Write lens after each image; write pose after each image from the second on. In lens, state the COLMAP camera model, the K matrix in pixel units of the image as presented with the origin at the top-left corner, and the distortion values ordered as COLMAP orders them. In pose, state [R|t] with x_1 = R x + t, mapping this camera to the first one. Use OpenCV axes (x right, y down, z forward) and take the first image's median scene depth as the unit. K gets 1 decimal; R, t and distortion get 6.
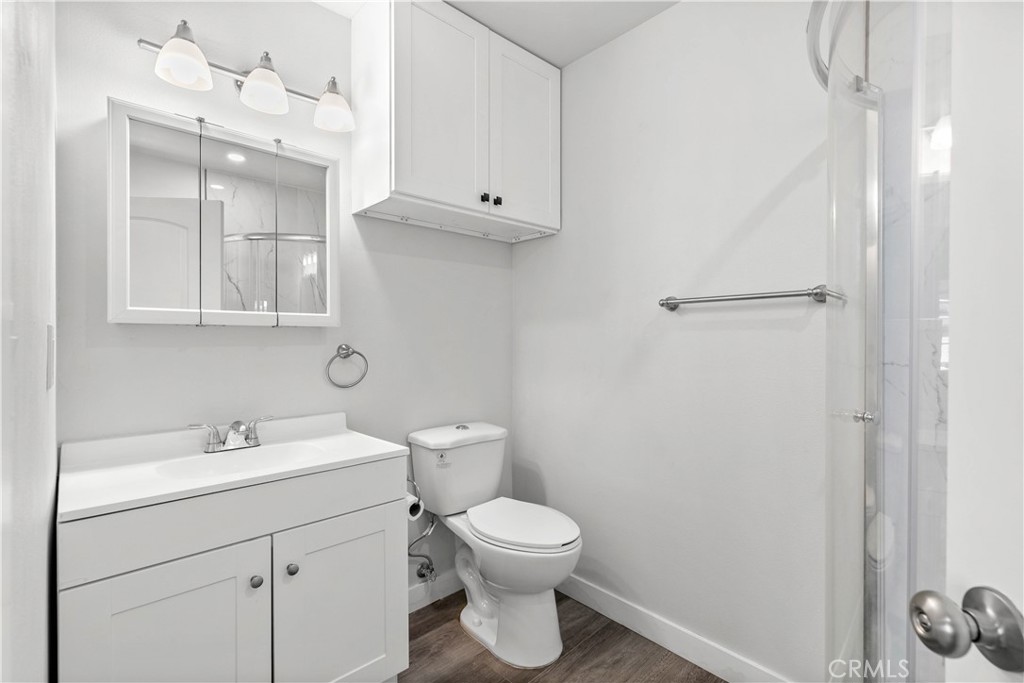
lens RADIAL K [[461.3, 0, 510.0], [0, 461.3, 338.6], [0, 0, 1]] dist [-0.000506, -0.000260]
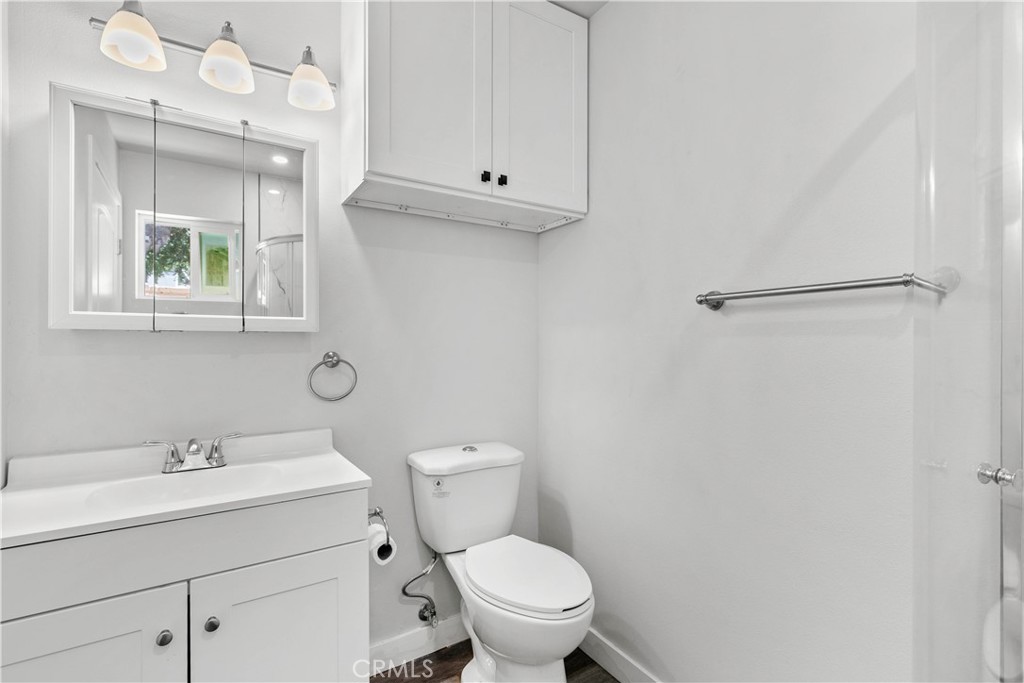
lens RADIAL K [[482.0, 0, 512.0], [0, 482.0, 341.5], [0, 0, 1]] dist [0.000156, 0.000403]
pose [[0.986682, 0.000213, -0.162660, 0.135214], [-0.000531, 0.999998, -0.001912, -0.005685], [0.162659, 0.001972, 0.986680, 0.149531]]
